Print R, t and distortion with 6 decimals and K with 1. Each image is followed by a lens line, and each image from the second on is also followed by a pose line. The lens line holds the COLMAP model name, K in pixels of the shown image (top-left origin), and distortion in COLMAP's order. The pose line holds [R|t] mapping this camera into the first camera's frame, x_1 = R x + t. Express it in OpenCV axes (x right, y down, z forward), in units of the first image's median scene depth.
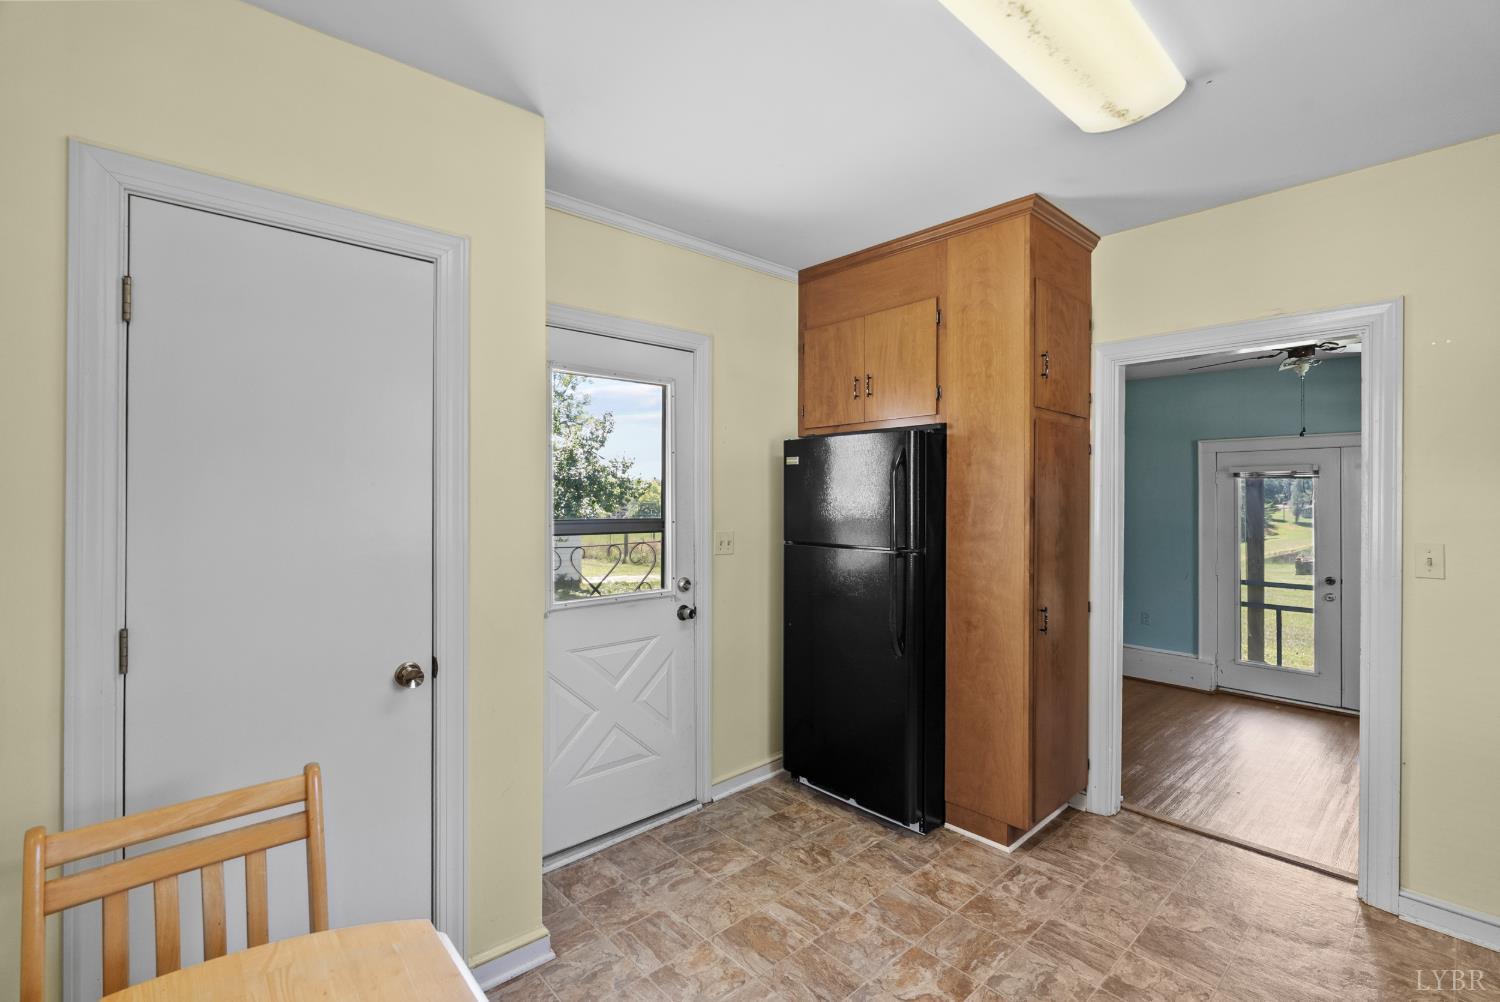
lens RADIAL K [[676.9, 0, 750.0], [0, 676.9, 501.0], [0, 0, 1]] dist [-0.000680, -0.000007]
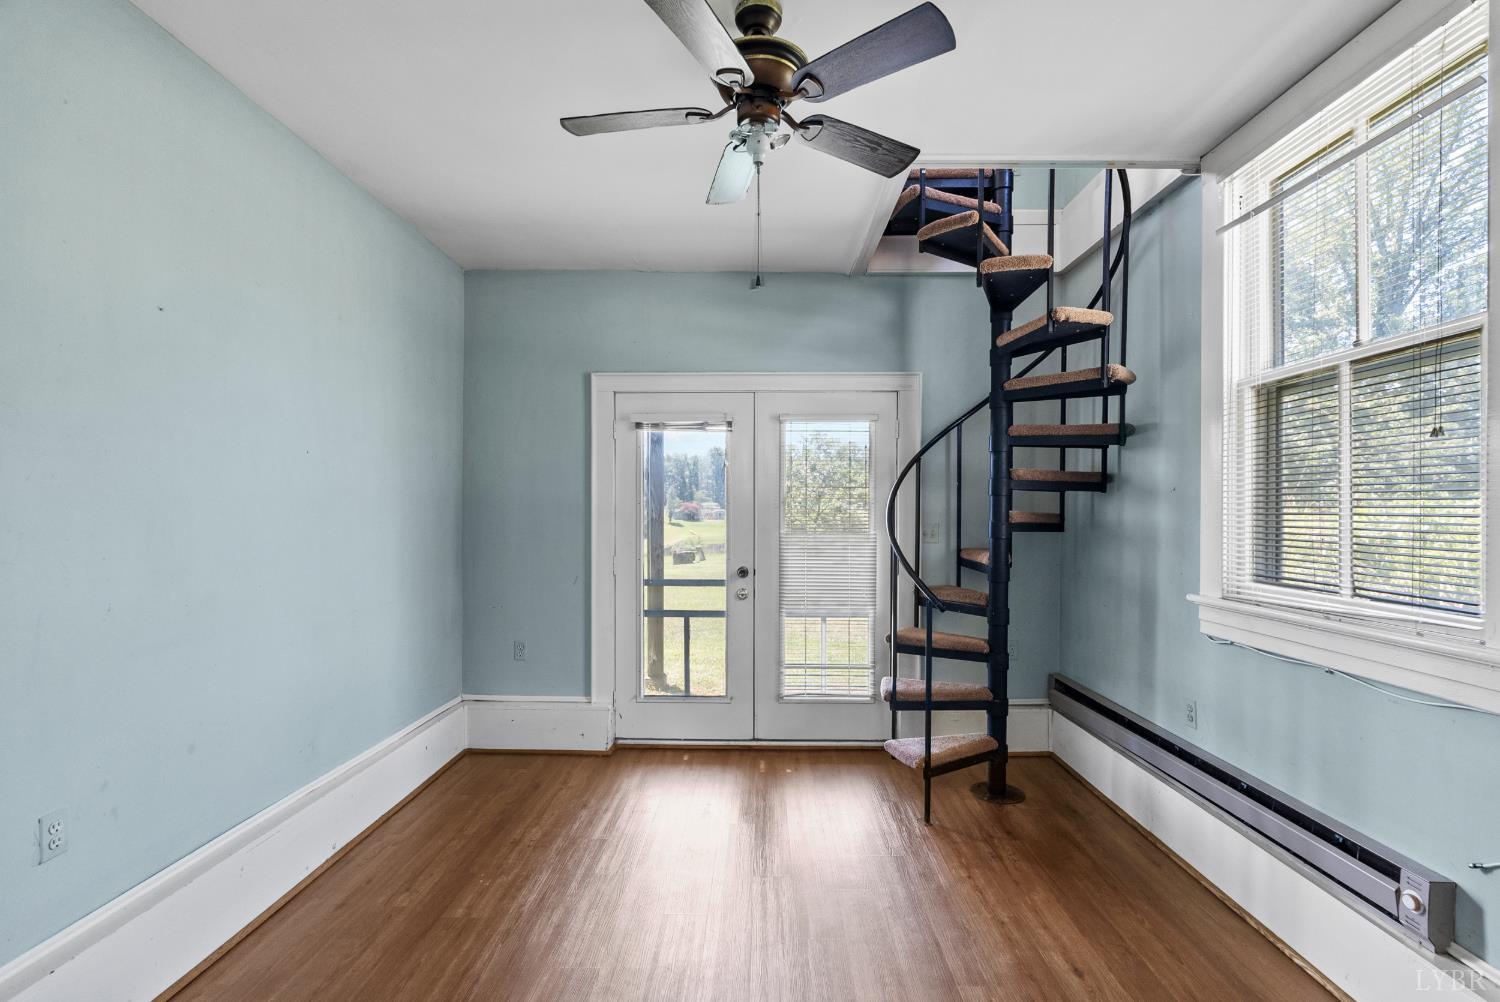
lens RADIAL K [[676.9, 0, 750.0], [0, 676.9, 501.0], [0, 0, 1]] dist [-0.000680, -0.000007]
pose [[0.696040, 0.011858, 0.717905, 0.301977], [0.001072, 0.999845, -0.017554, 0.048784], [-0.718002, 0.012988, 0.695920, 0.438050]]
